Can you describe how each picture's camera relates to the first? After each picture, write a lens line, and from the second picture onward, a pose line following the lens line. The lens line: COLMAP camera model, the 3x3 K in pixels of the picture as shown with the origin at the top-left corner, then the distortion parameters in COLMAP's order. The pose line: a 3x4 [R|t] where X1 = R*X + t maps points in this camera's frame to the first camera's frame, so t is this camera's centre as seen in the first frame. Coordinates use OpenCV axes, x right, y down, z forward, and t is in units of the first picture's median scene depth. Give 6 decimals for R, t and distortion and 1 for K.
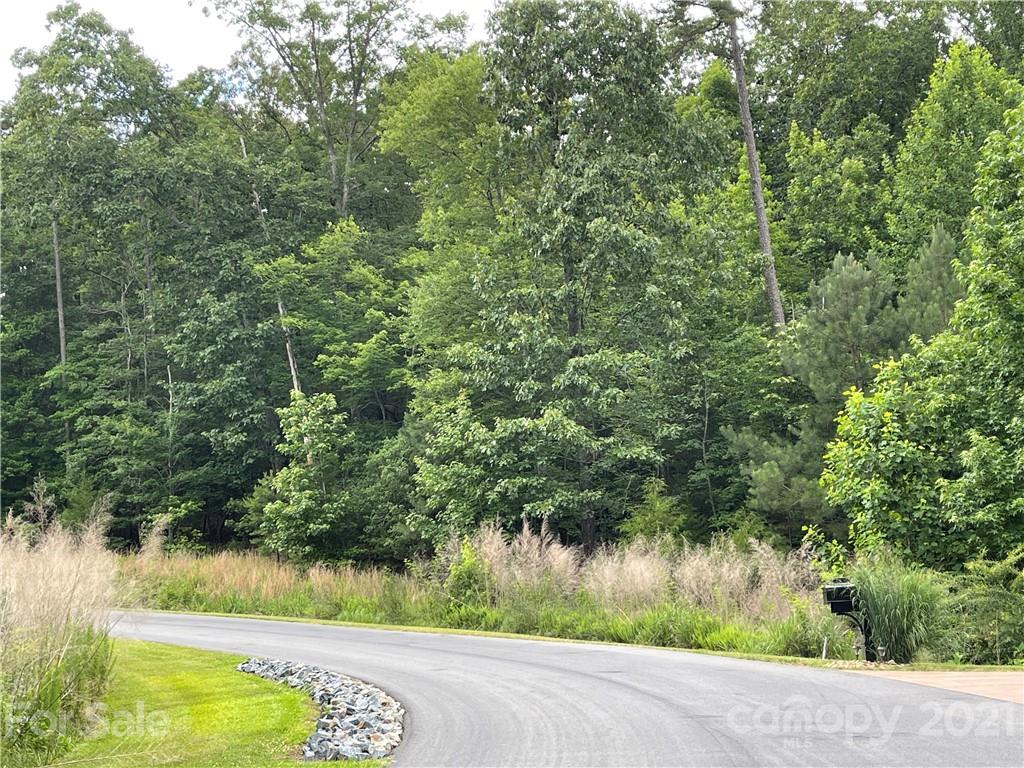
lens RADIAL K [[1806.8, 0, 512.0], [0, 1806.8, 384.0], [0, 0, 1]] dist [0.404704, -1.754541]
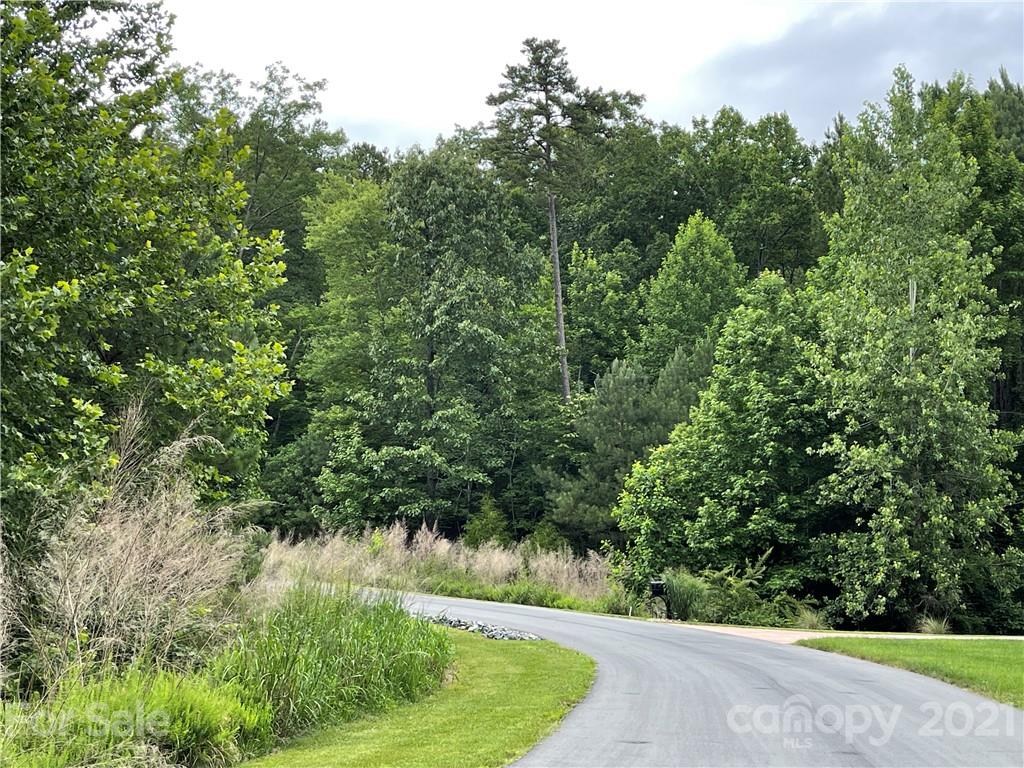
lens RADIAL K [[1806.8, 0, 512.0], [0, 1806.8, 384.0], [0, 0, 1]] dist [0.404704, -1.754541]
pose [[0.978954, 0.087253, 0.184489, -0.186924], [-0.091085, 0.995766, 0.012385, -0.060826], [-0.182627, -0.028928, 0.982757, -0.484708]]
